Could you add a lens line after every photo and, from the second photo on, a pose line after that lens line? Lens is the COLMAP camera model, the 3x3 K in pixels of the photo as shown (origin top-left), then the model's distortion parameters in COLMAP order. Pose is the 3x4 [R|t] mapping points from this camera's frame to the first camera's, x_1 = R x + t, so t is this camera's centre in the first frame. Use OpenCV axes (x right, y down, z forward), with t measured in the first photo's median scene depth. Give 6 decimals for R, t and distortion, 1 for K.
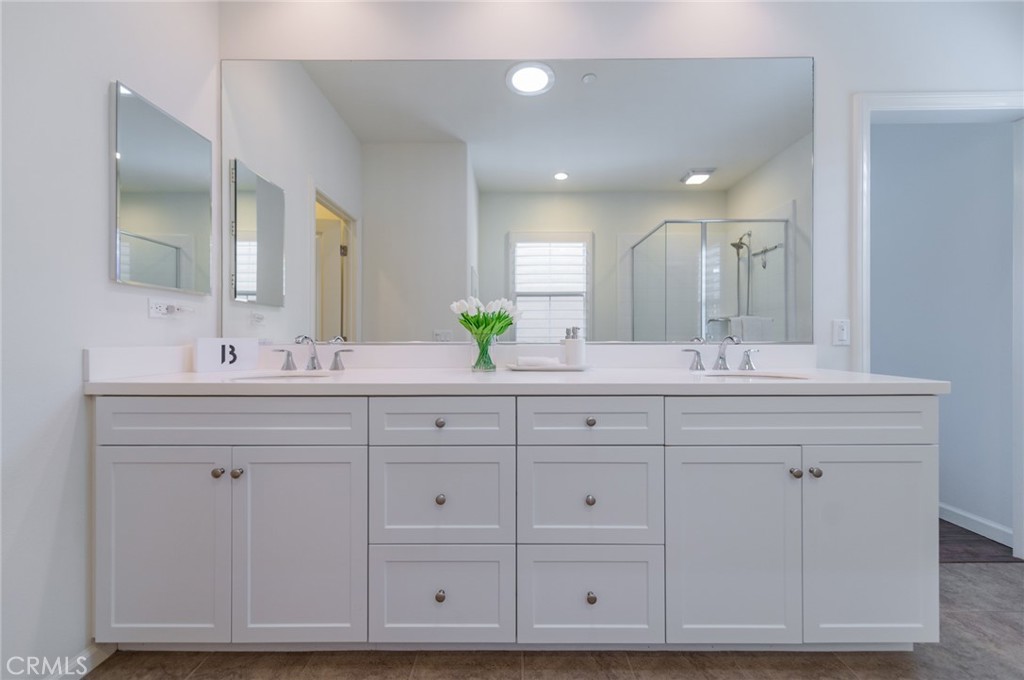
lens RADIAL K [[405.0, 0, 515.1], [0, 405.0, 341.0], [0, 0, 1]] dist [0.011252, -0.001982]
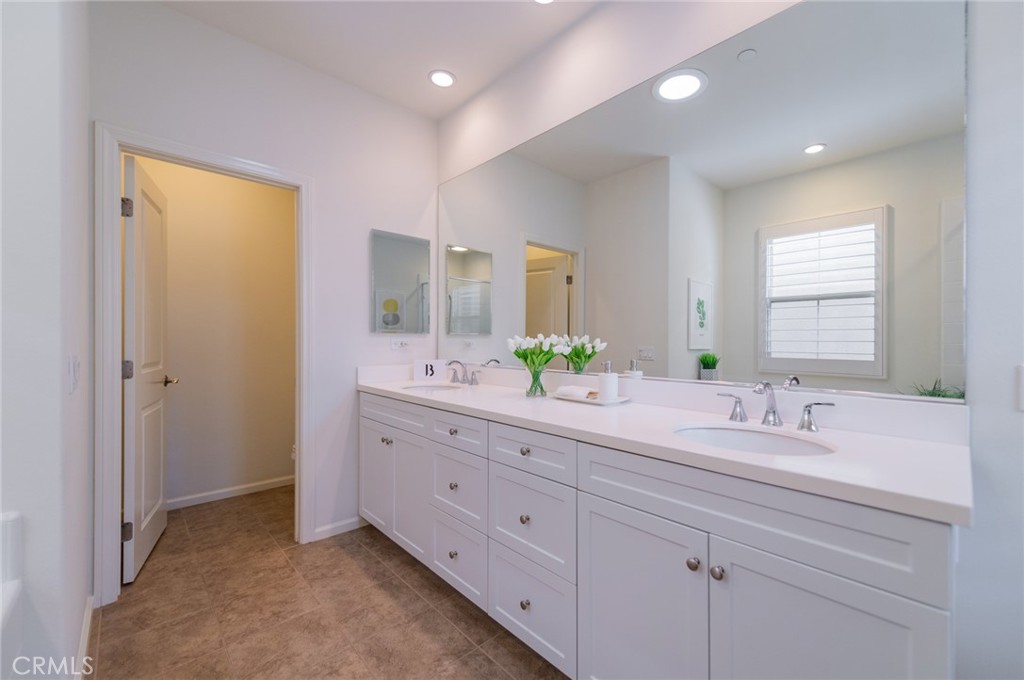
lens RADIAL K [[405.0, 0, 523.8], [0, 405.0, 340.2], [0, 0, 1]] dist [0.011252, -0.001982]
pose [[0.702856, -0.000393, -0.711332, 0.344651], [-0.003524, 0.999986, -0.004034, -0.039479], [0.711324, 0.005342, 0.702844, 0.061774]]
